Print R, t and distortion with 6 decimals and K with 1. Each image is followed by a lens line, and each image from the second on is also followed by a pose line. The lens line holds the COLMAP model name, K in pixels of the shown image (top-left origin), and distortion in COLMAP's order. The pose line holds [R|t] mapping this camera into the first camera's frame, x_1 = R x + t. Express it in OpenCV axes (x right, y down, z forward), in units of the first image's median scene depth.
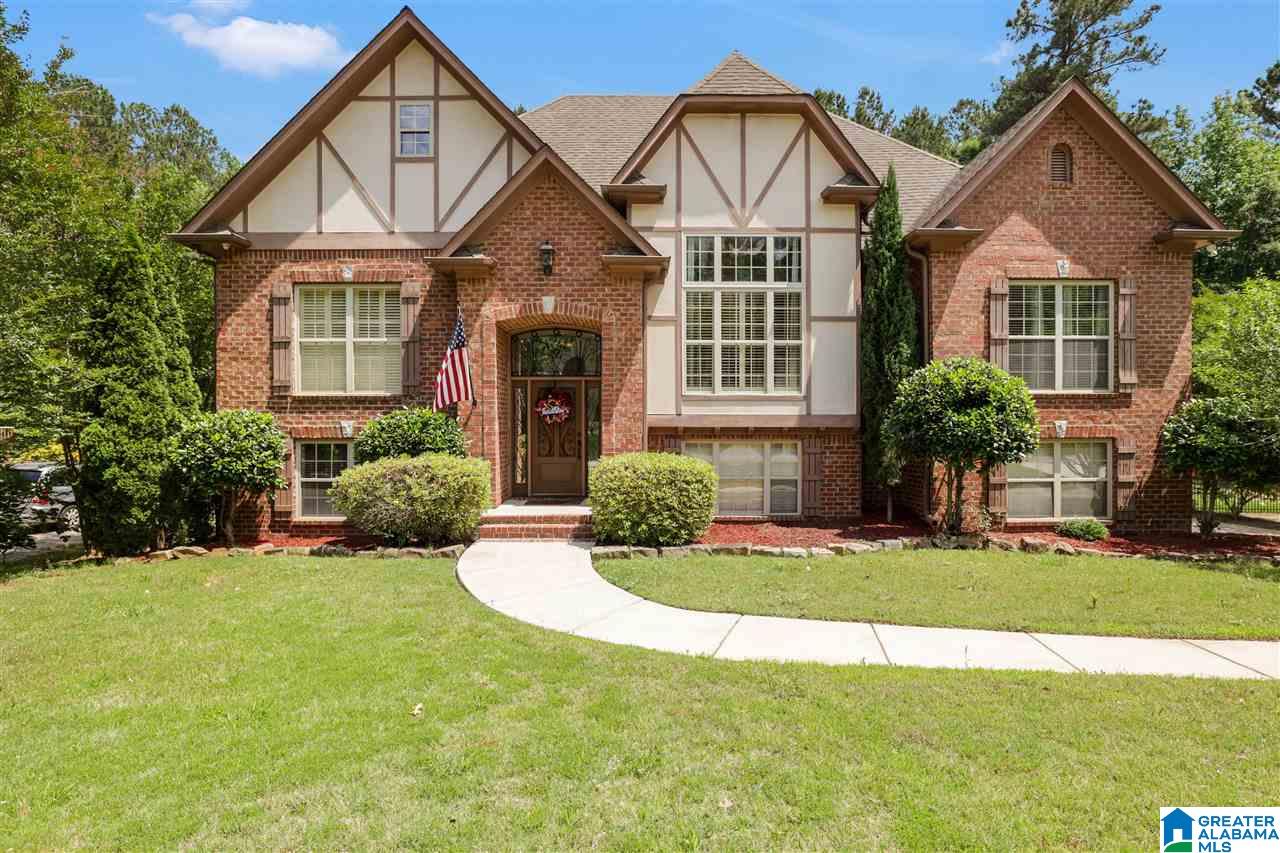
lens RADIAL K [[686.3, 0, 642.8], [0, 686.3, 438.1], [0, 0, 1]] dist [-0.003805, 0.005044]
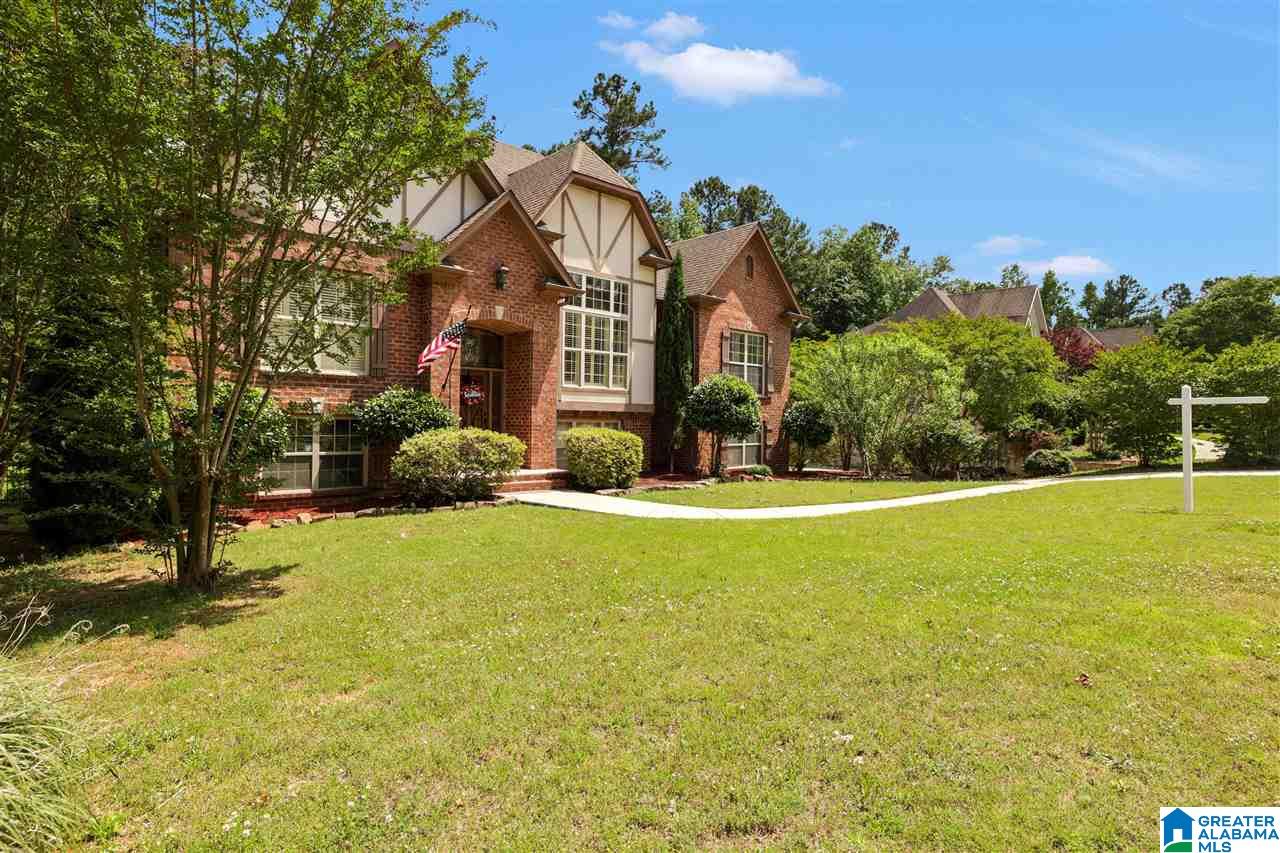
lens RADIAL K [[686.3, 0, 642.3], [0, 686.3, 422.5], [0, 0, 1]] dist [-0.003805, 0.005044]
pose [[0.731648, 0.008777, 0.681626, -0.801273], [-0.006803, 0.999961, -0.005573, 0.016031], [-0.681649, -0.000559, 0.731679, -0.117120]]
